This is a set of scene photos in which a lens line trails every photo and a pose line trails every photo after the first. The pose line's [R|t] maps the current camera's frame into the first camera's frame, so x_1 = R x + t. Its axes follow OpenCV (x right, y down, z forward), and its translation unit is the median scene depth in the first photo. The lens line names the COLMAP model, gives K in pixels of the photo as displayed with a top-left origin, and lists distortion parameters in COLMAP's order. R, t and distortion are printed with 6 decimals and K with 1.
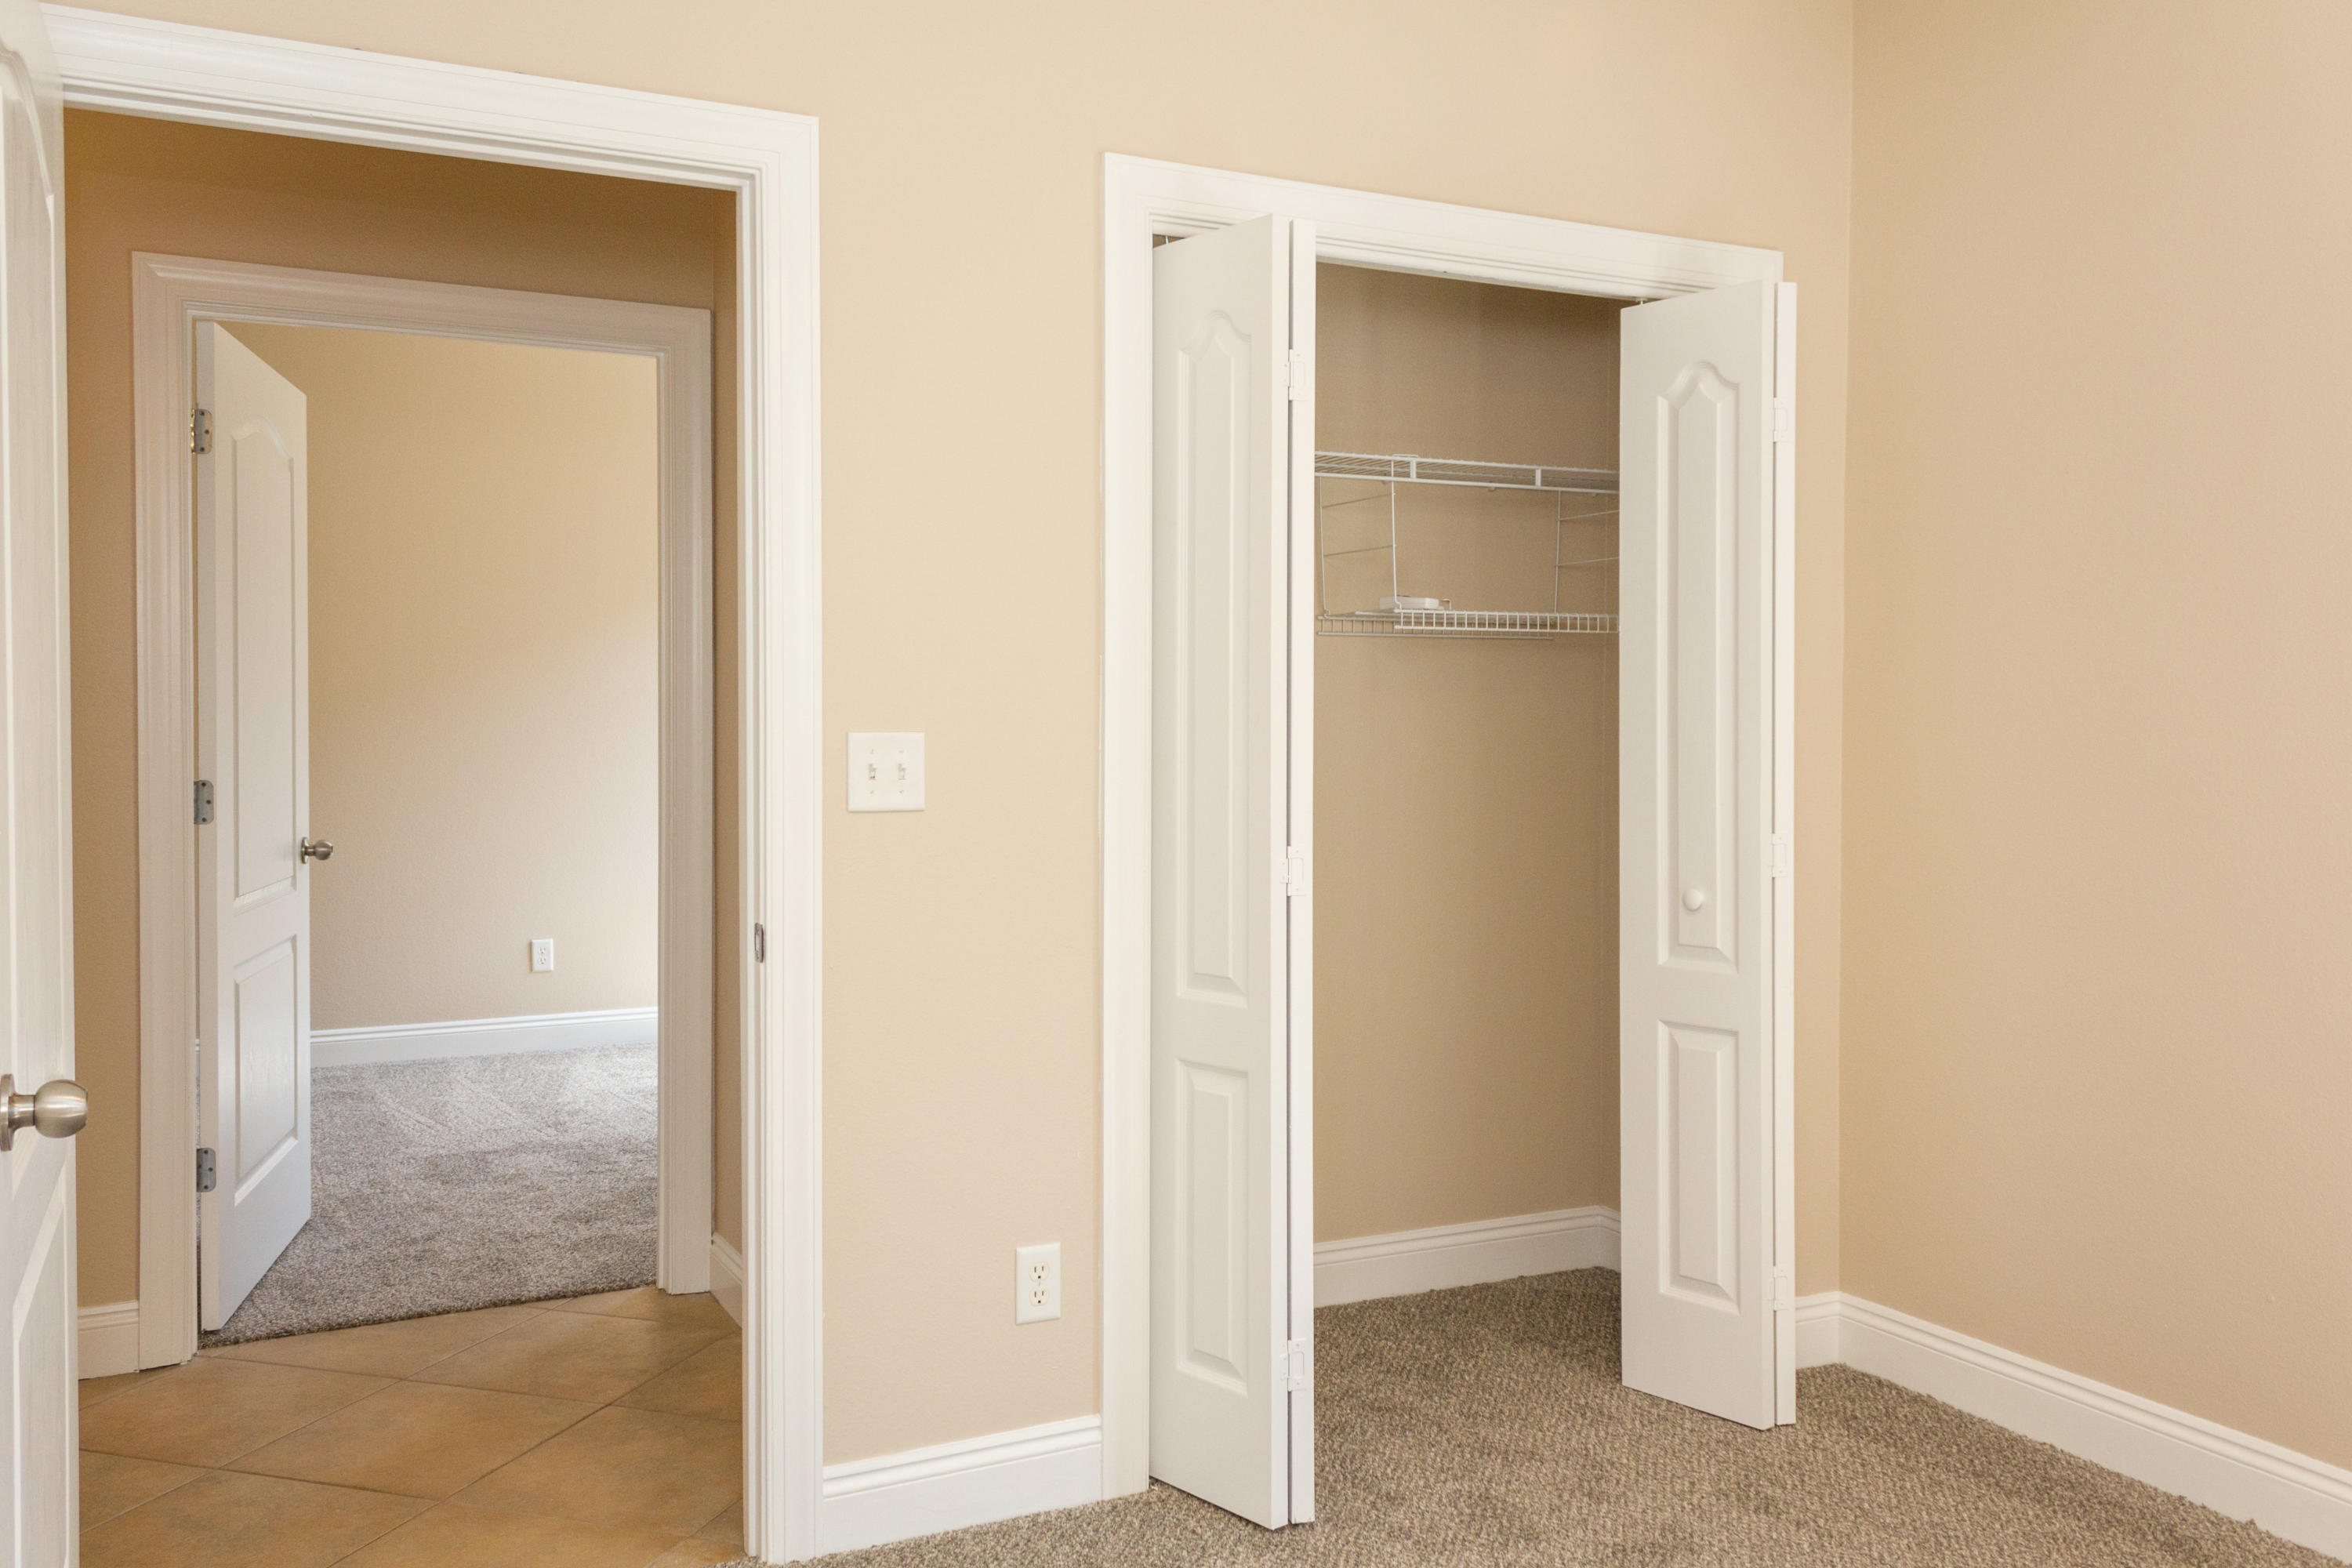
lens RADIAL K [[1958.4, 0, 1176.3], [0, 1958.4, 719.6], [0, 0, 1]] dist [0.068010, -0.000996]
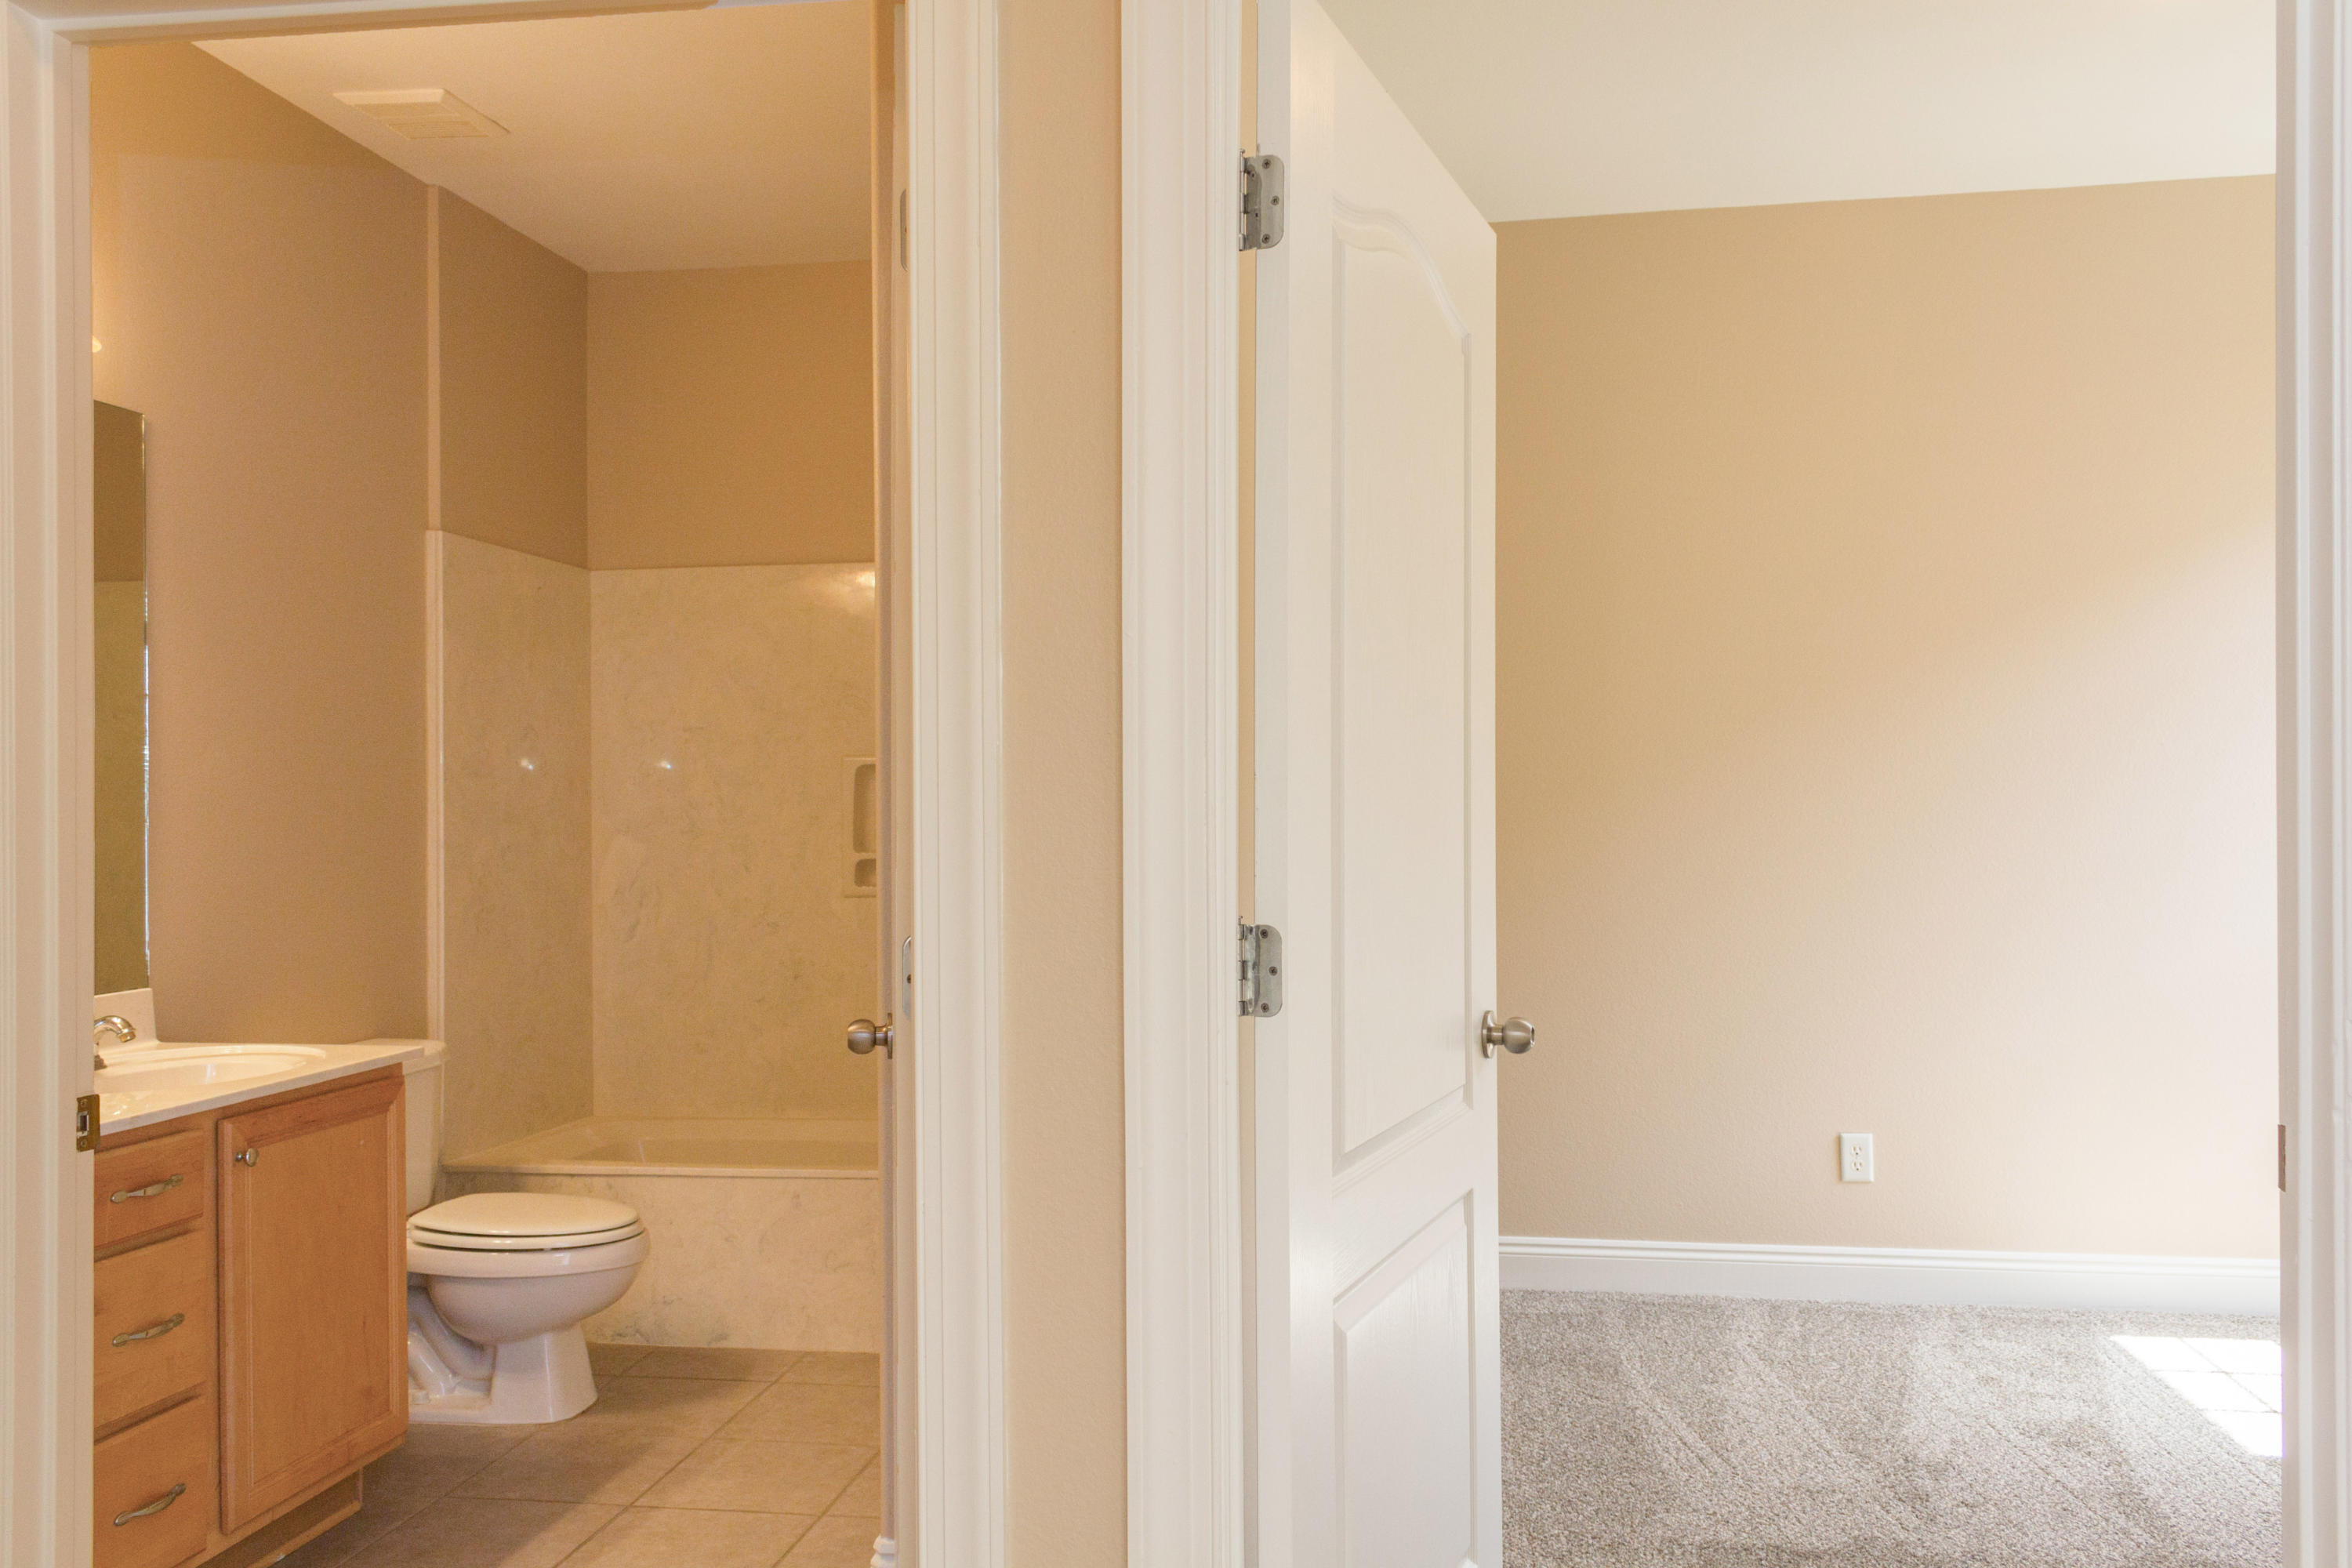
lens RADIAL K [[1937.3, 0, 1134.6], [0, 1937.3, 788.6], [0, 0, 1]] dist [0.039139, -0.045350]
pose [[0.806324, -0.006041, -0.591444, -0.153471], [0.001834, 0.999969, -0.007713, 0.000873], [0.591472, 0.005134, 0.806309, 0.391670]]
